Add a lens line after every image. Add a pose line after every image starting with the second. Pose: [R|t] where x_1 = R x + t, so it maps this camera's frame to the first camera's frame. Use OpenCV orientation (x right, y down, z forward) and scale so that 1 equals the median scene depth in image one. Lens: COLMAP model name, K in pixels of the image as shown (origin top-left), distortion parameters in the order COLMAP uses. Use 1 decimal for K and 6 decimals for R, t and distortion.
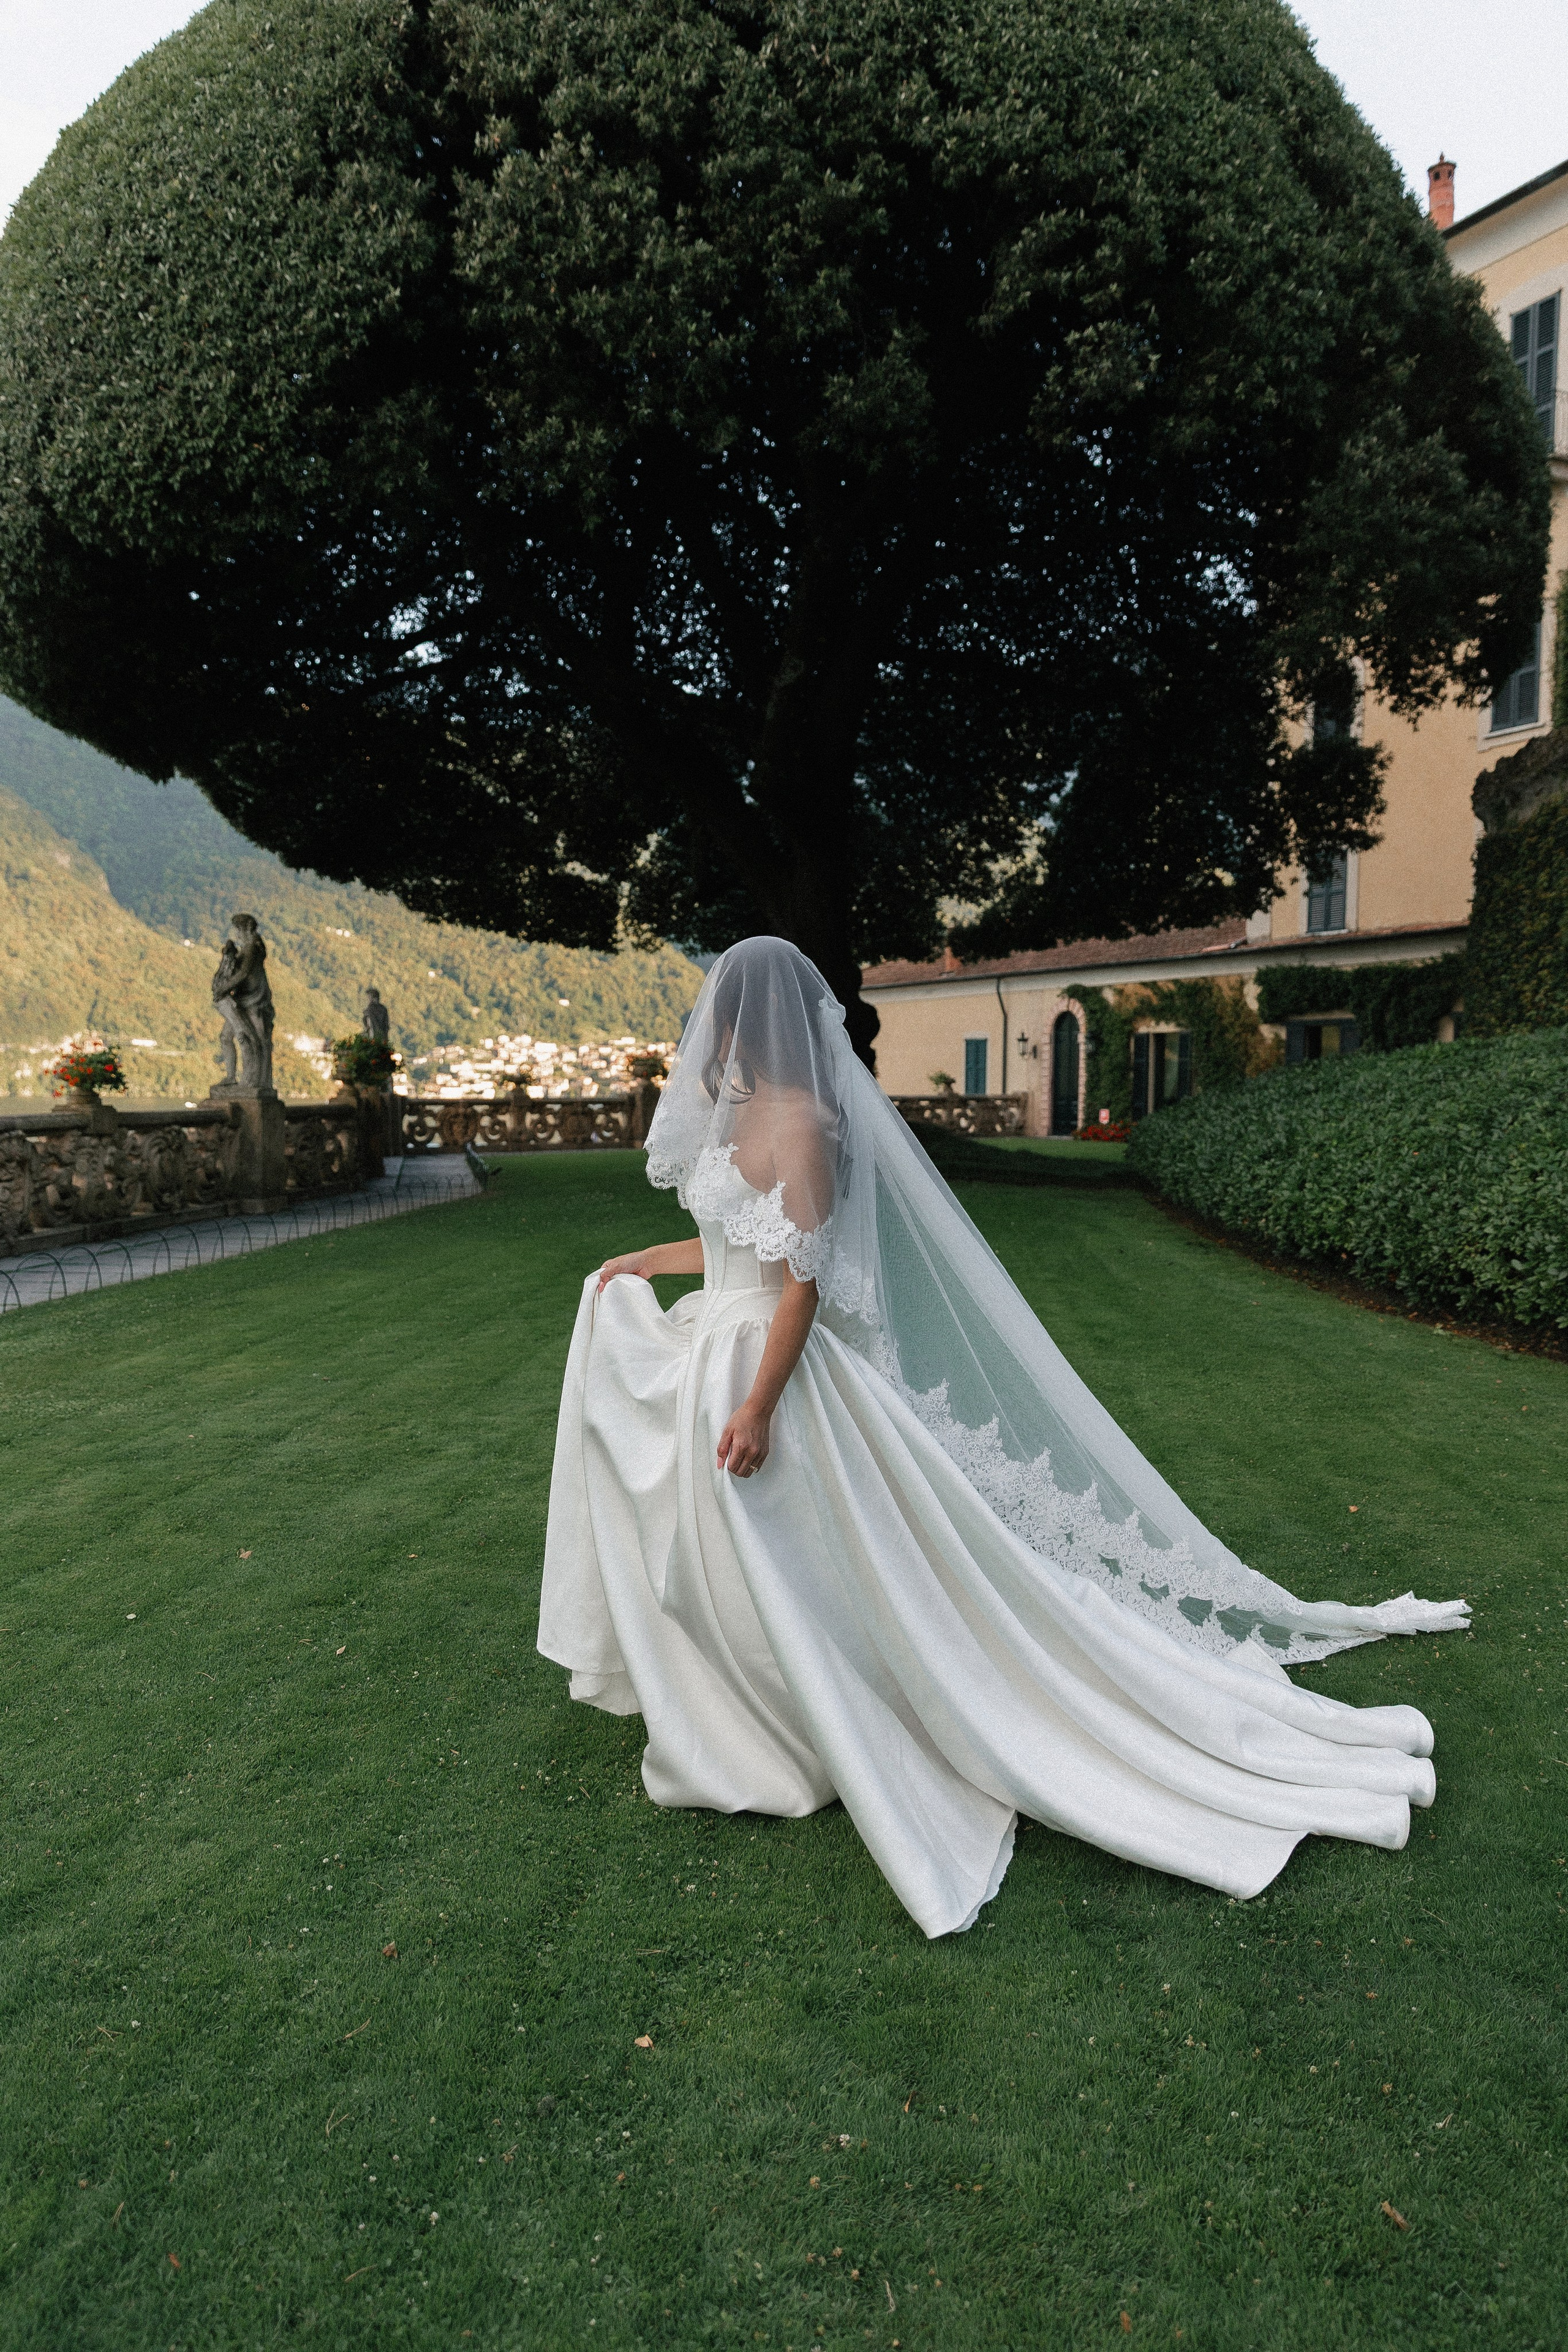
lens RADIAL K [[1526.4, 0, 772.8], [0, 1526.4, 1181.3], [0, 0, 1]] dist [0.009071, -0.005204]
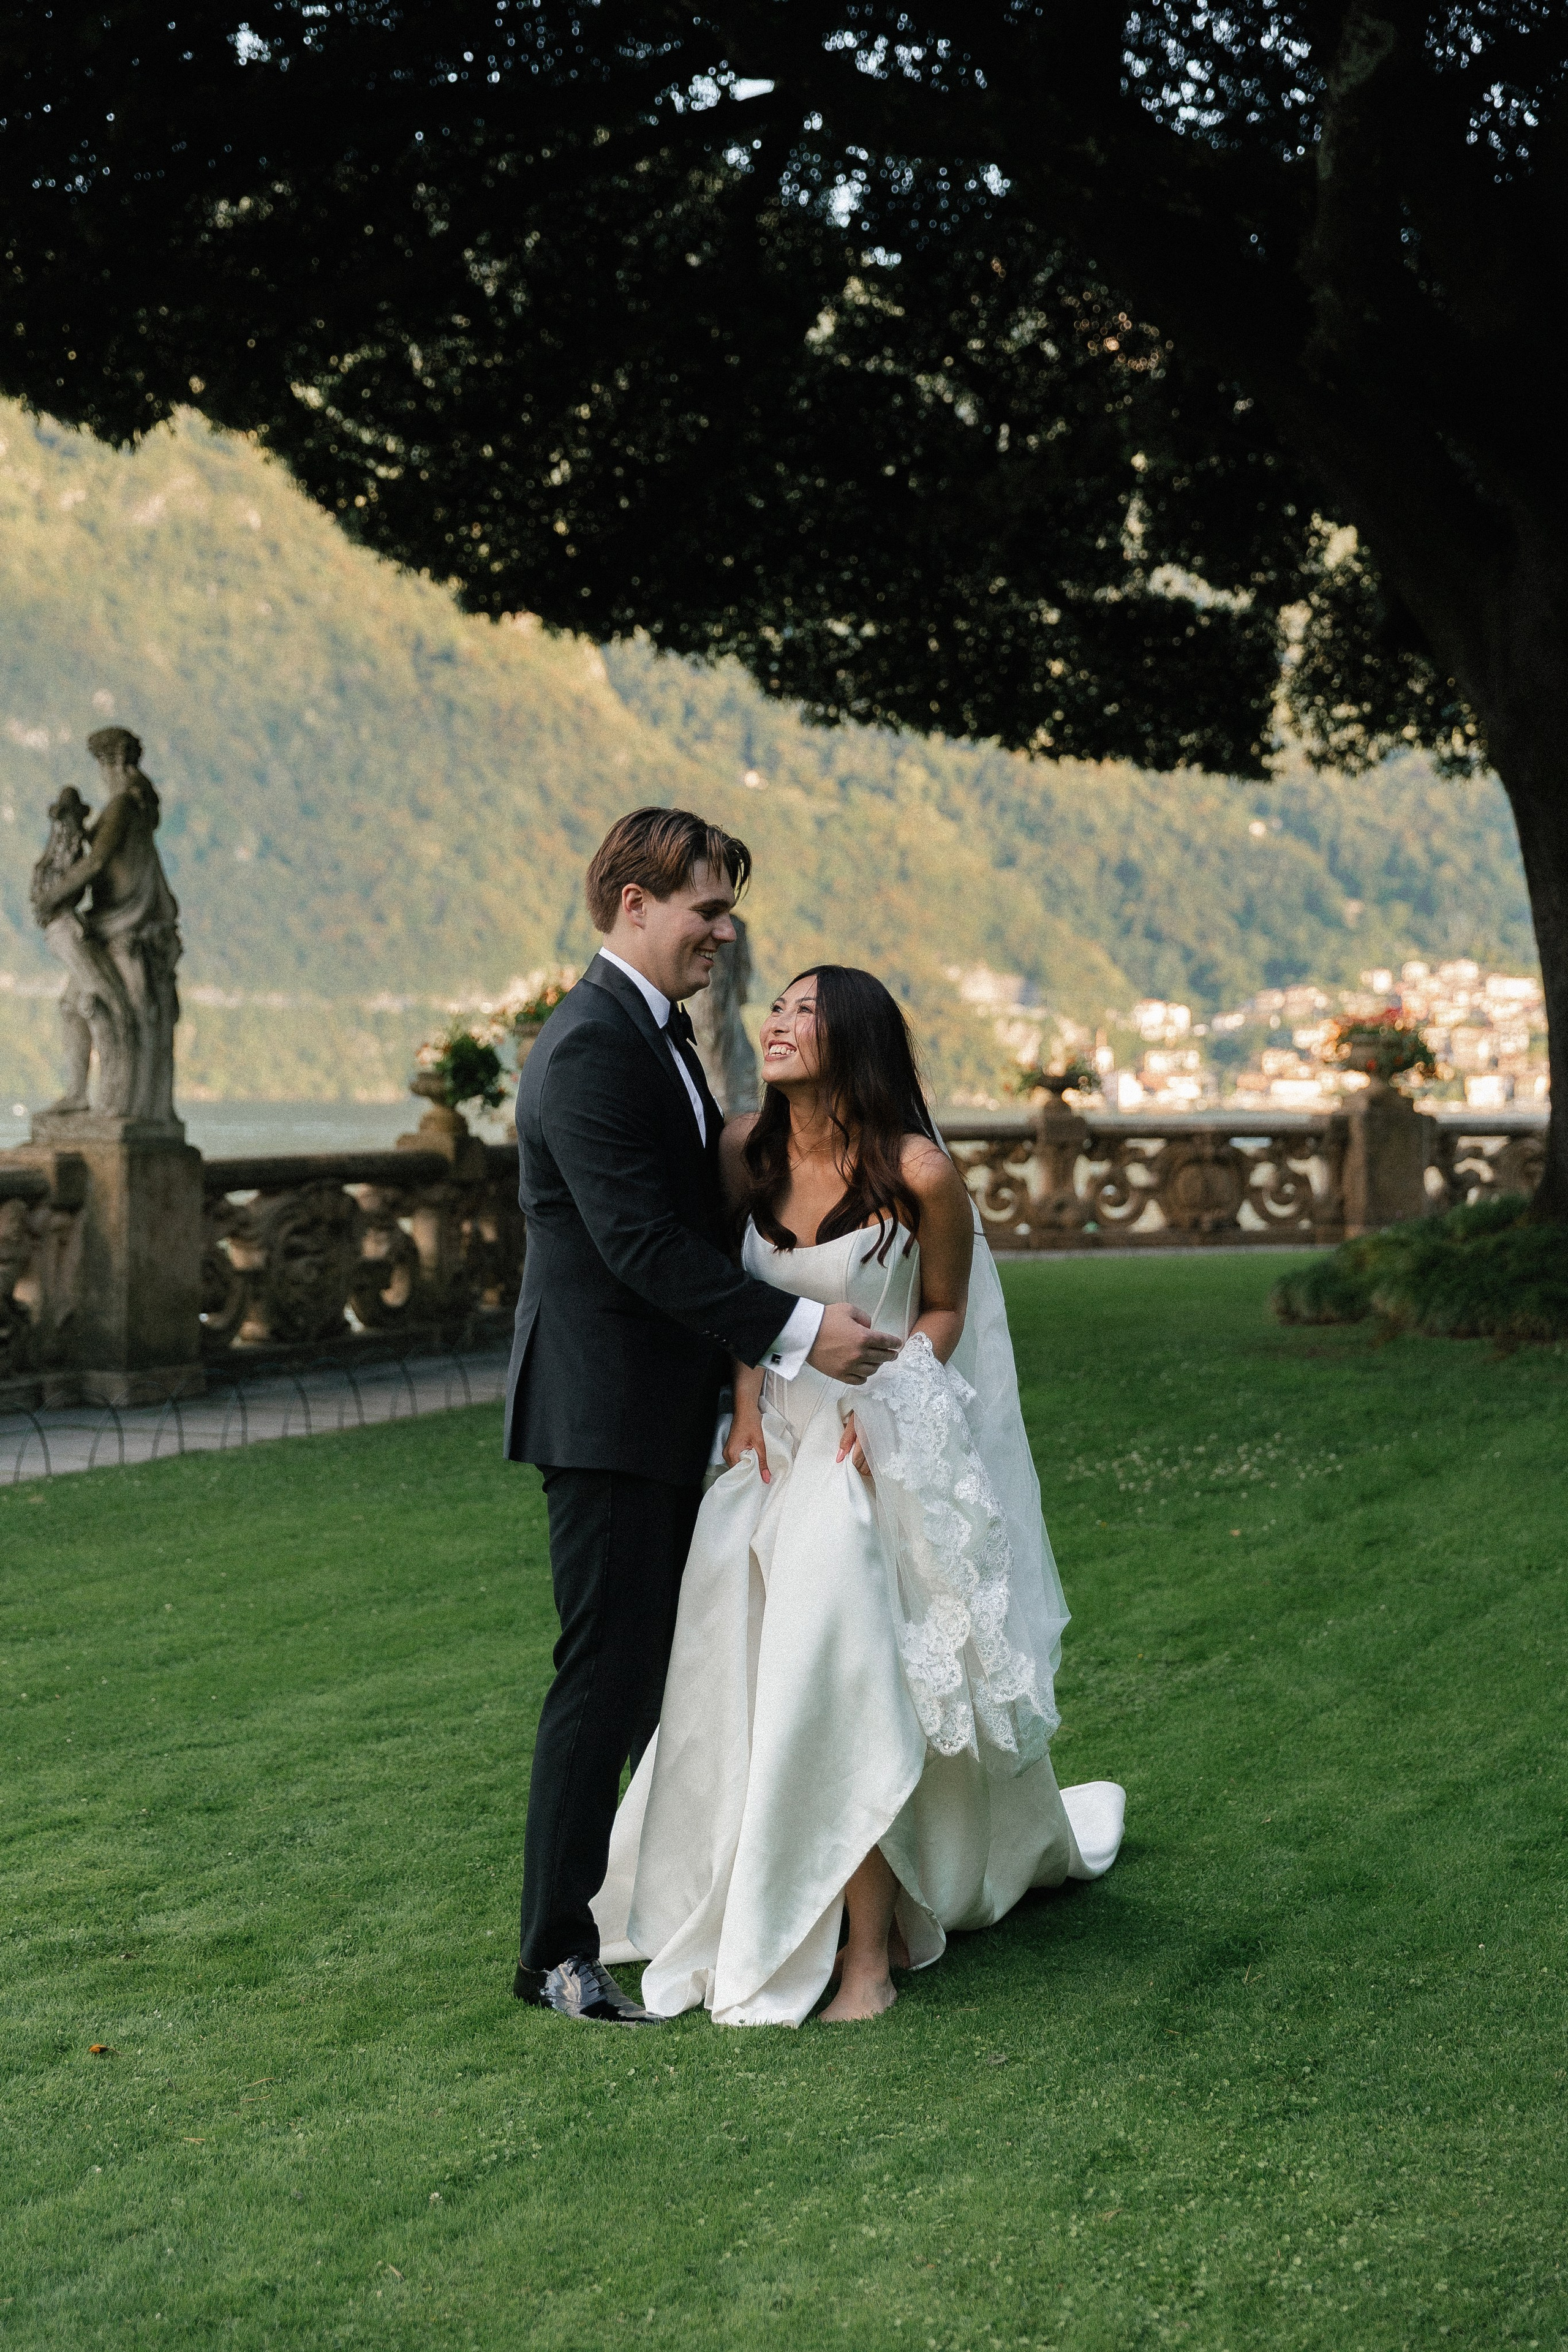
lens RADIAL K [[3452.6, 0, 765.8], [0, 3452.6, 1176.2], [0, 0, 1]] dist [0.015660, -0.003803]
pose [[0.935625, 0.006787, -0.352929, 0.118067], [-0.018600, 0.999374, -0.030090, -0.011352], [0.352504, 0.034718, 0.935166, 0.084495]]
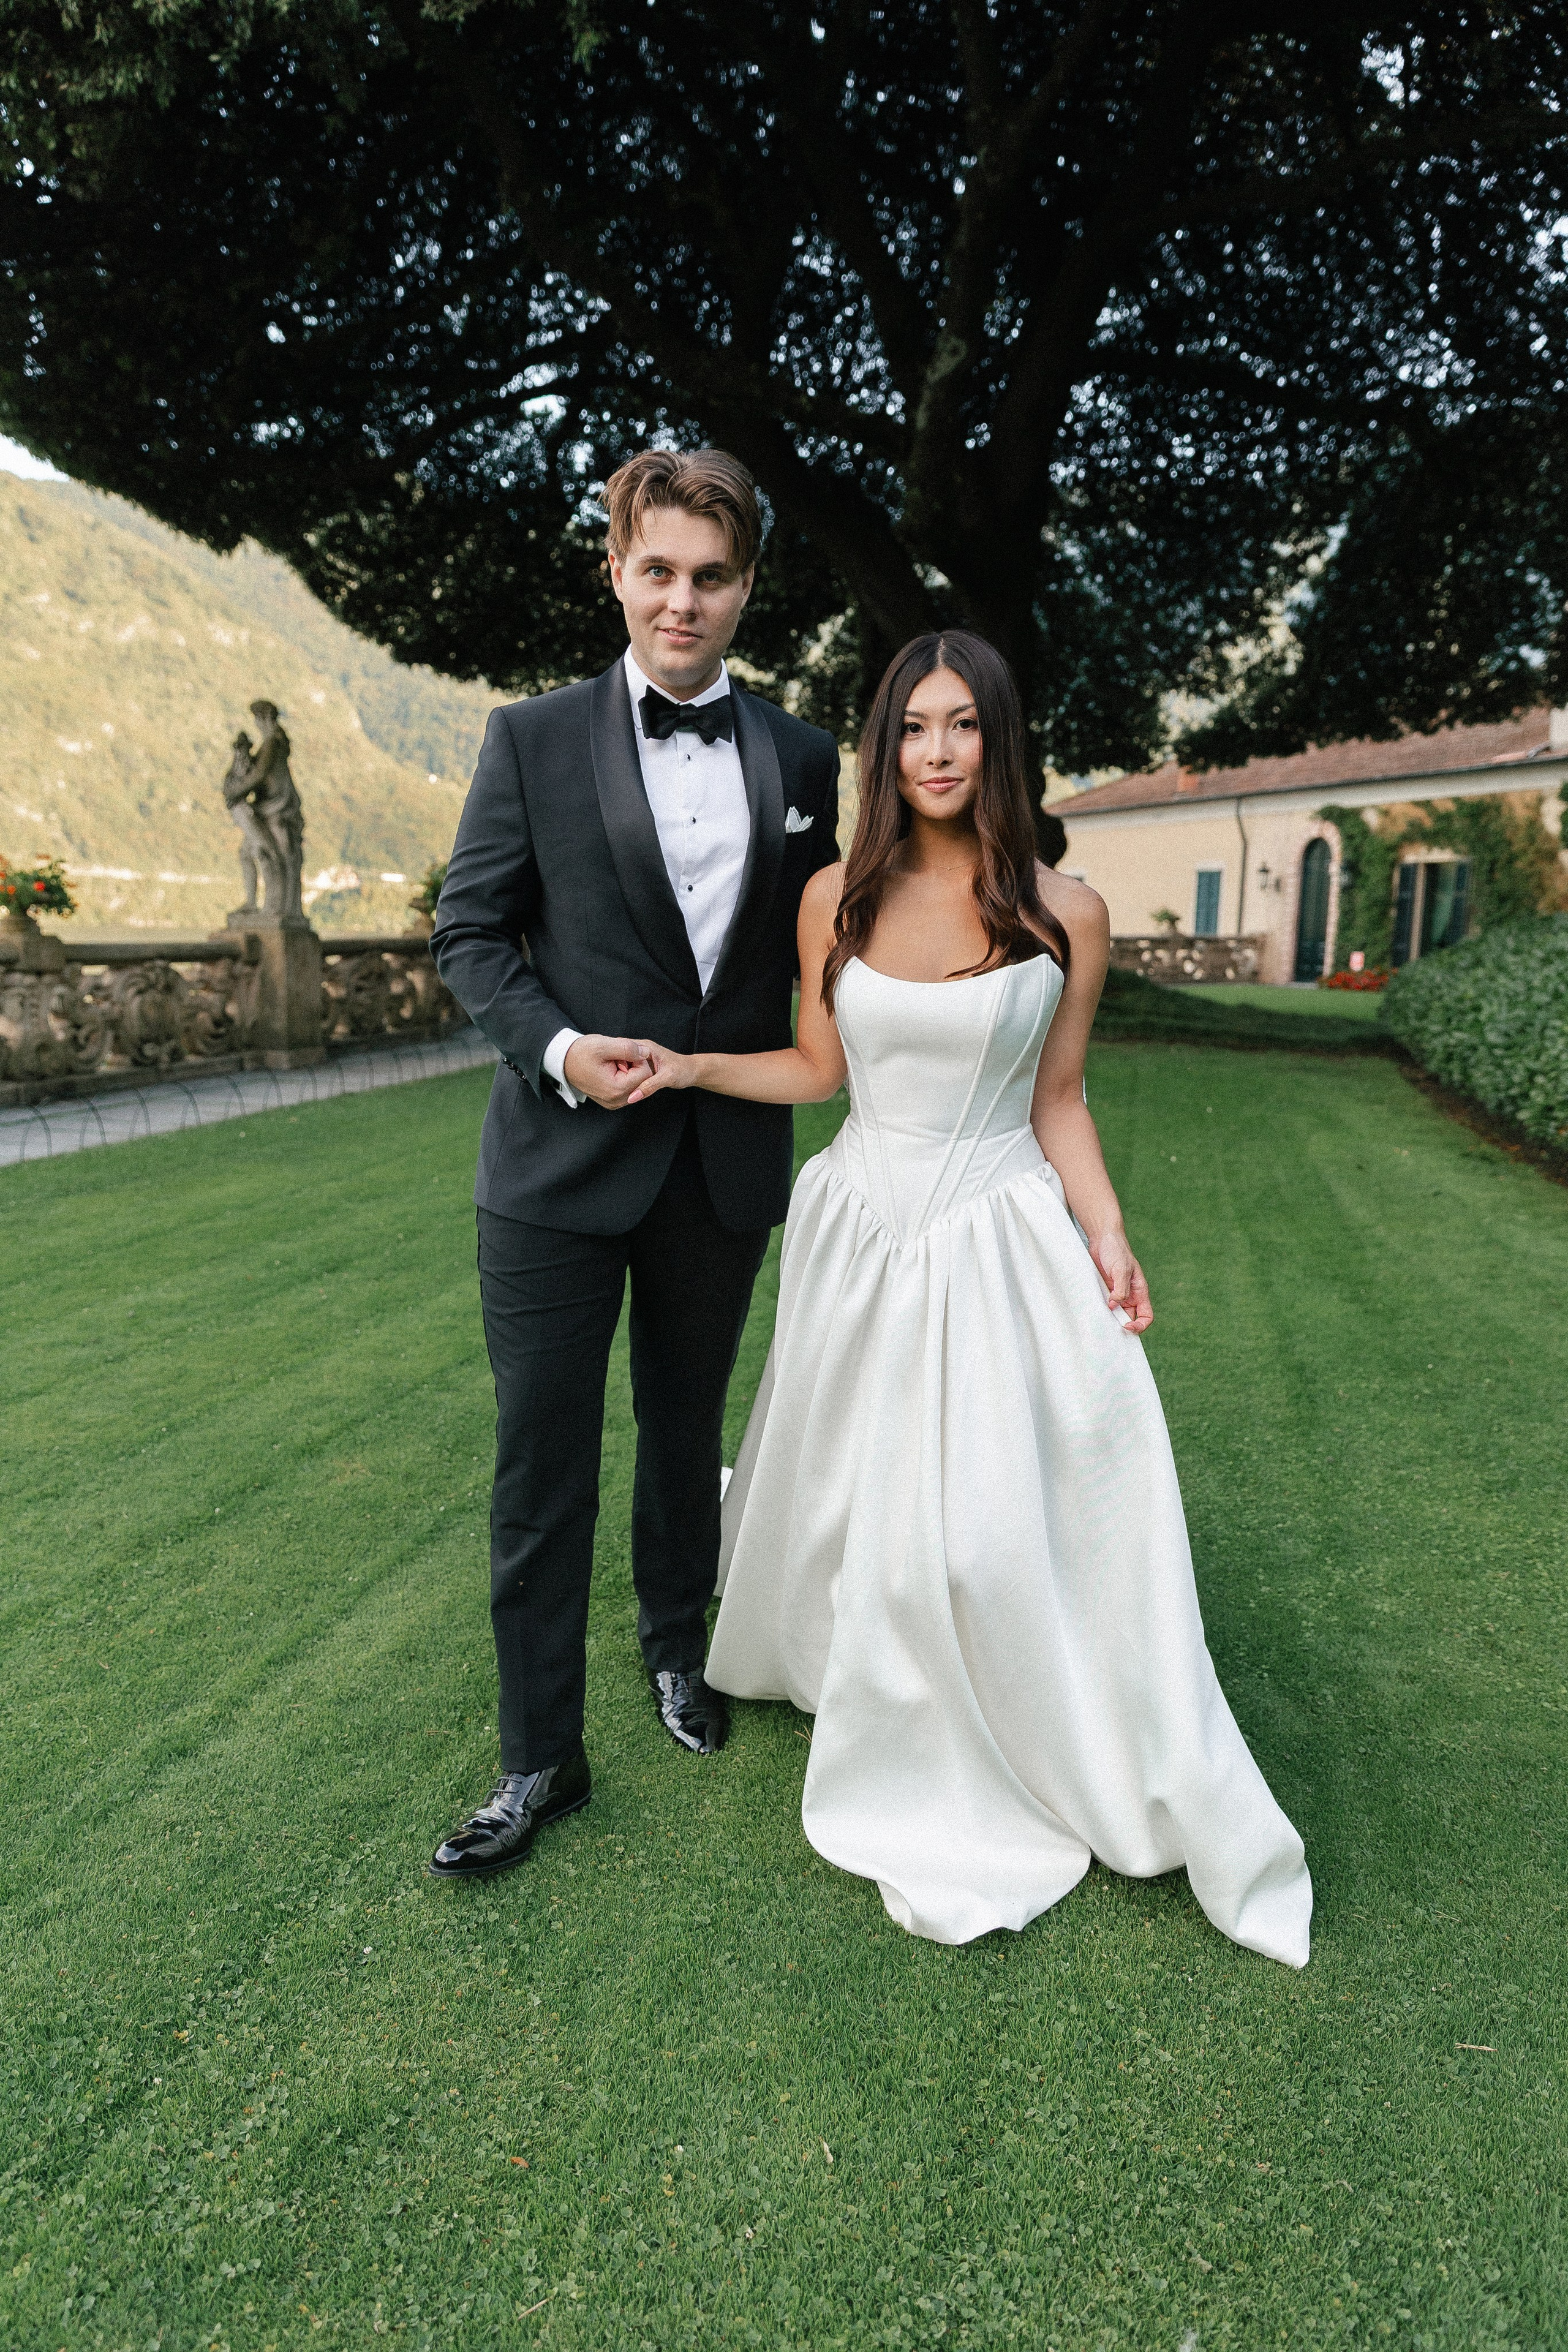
lens RADIAL K [[1526.4, 0, 772.8], [0, 1526.4, 1181.3], [0, 0, 1]] dist [0.009071, -0.005204]
pose [[0.988663, 0.032893, -0.146502, 0.032145], [-0.017430, 0.994255, 0.105607, -0.006512], [0.149134, -0.101856, 0.983557, 0.134686]]
